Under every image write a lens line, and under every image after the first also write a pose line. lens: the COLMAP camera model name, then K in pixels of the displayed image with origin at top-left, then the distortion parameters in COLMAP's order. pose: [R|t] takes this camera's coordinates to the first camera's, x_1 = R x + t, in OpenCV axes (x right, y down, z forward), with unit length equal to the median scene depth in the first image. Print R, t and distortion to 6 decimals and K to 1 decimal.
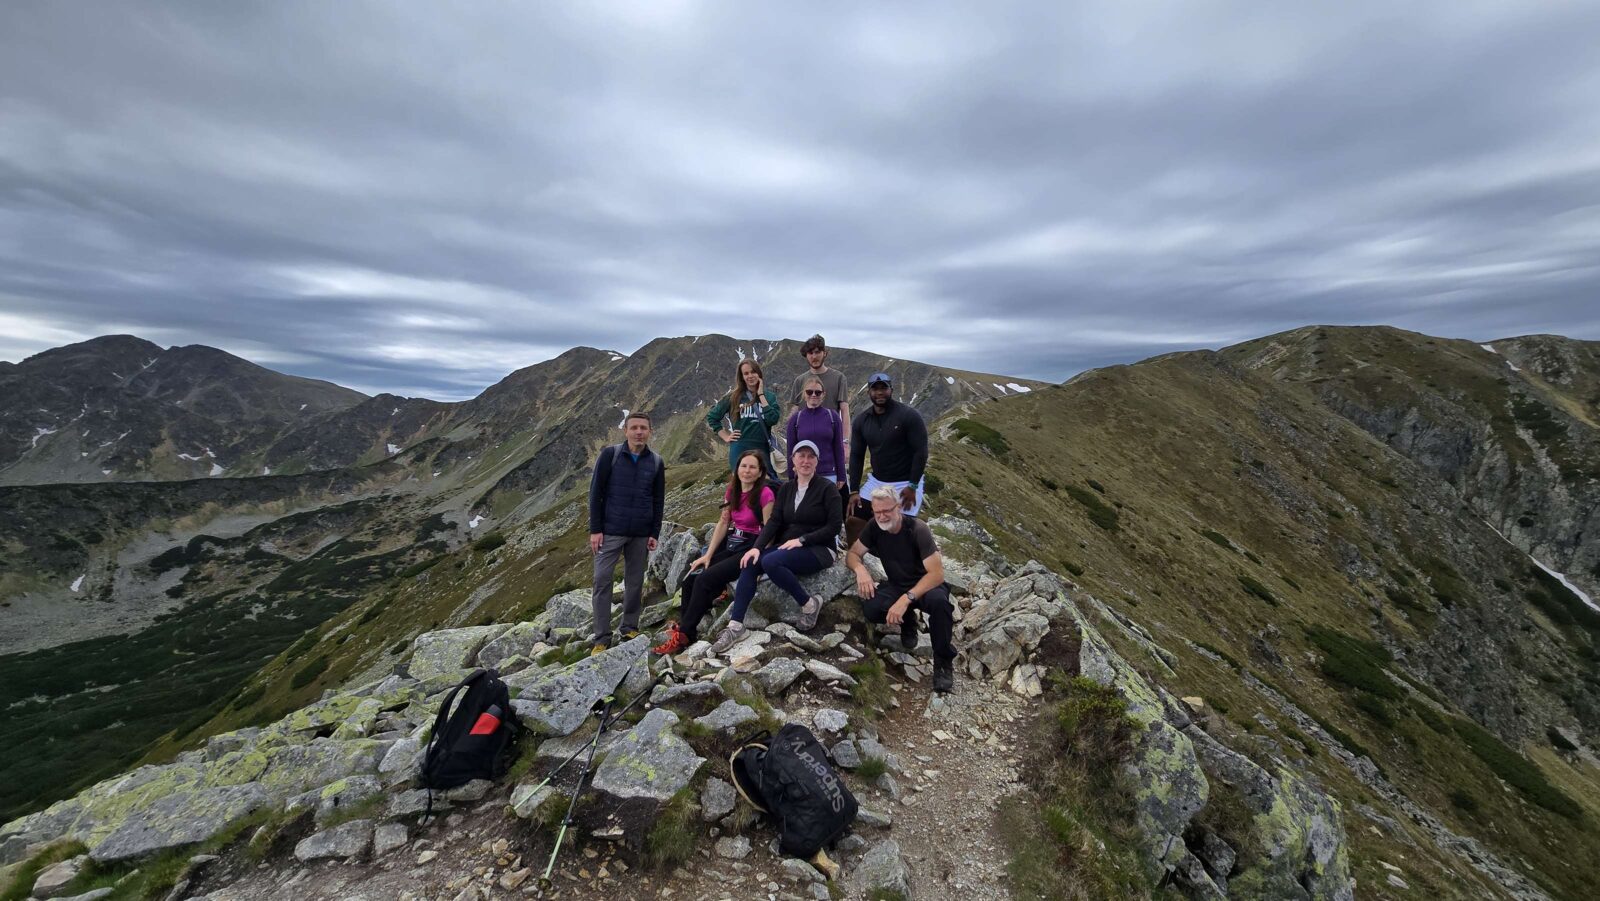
lens RADIAL K [[682.7, 0, 802.0], [0, 682.7, 463.8], [0, 0, 1]] dist [-0.003314, 0.000506]
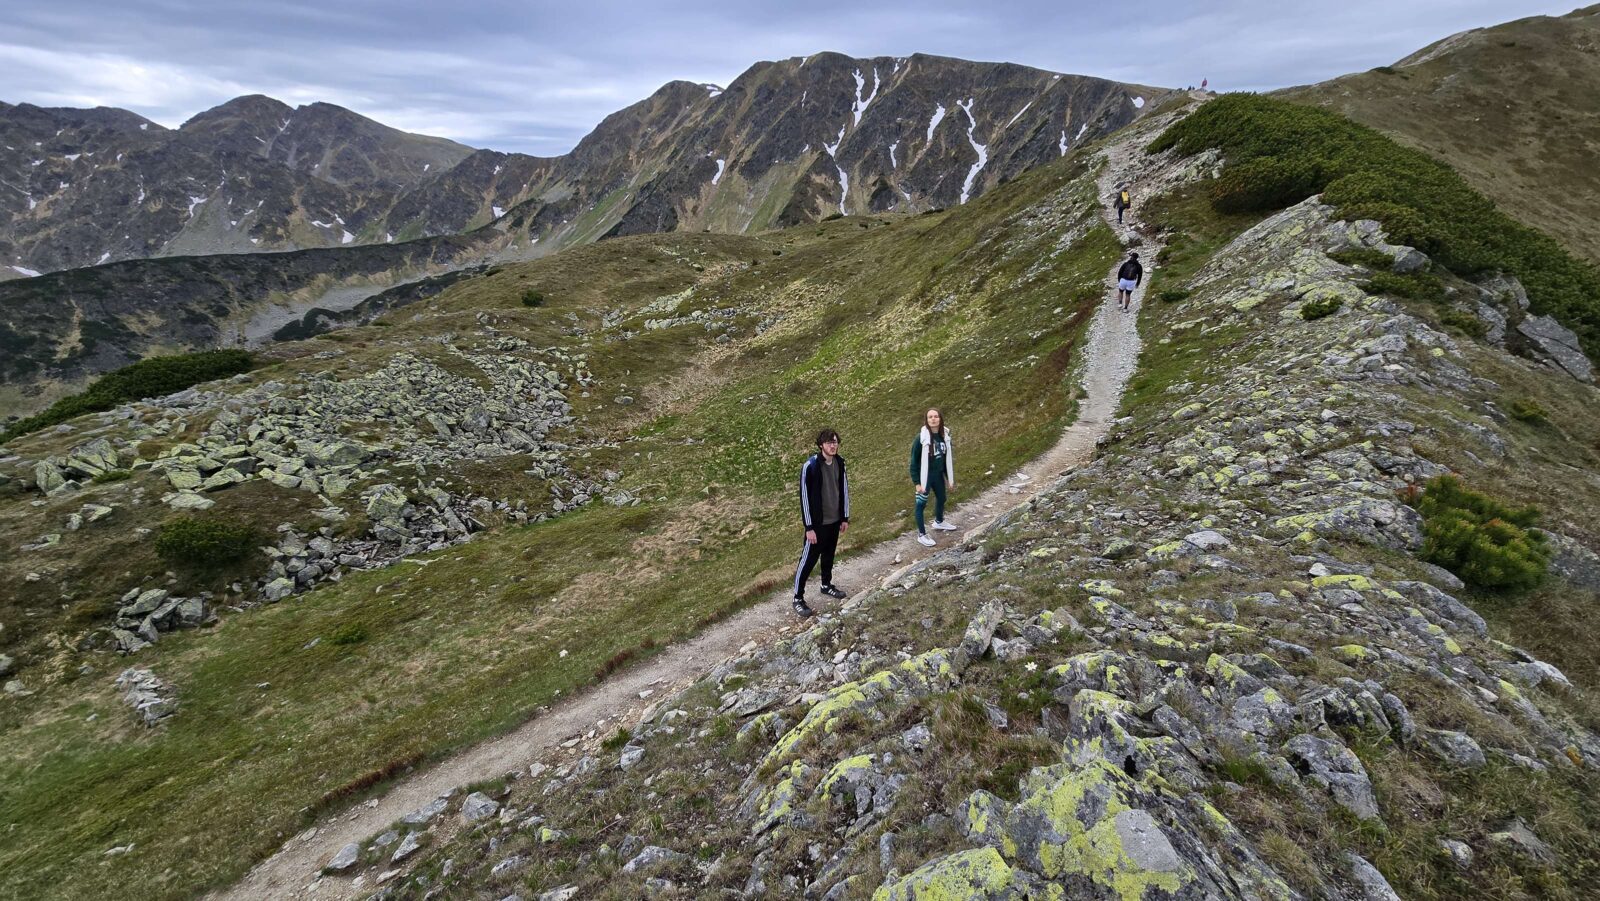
lens RADIAL K [[682.7, 0, 802.0], [0, 682.7, 463.8], [0, 0, 1]] dist [-0.003314, 0.000506]
pose [[0.979836, 0.055361, -0.191982, 0.022679], [0.012189, 0.942496, 0.333994, -0.004958], [0.199433, -0.329600, 0.922817, 0.110970]]
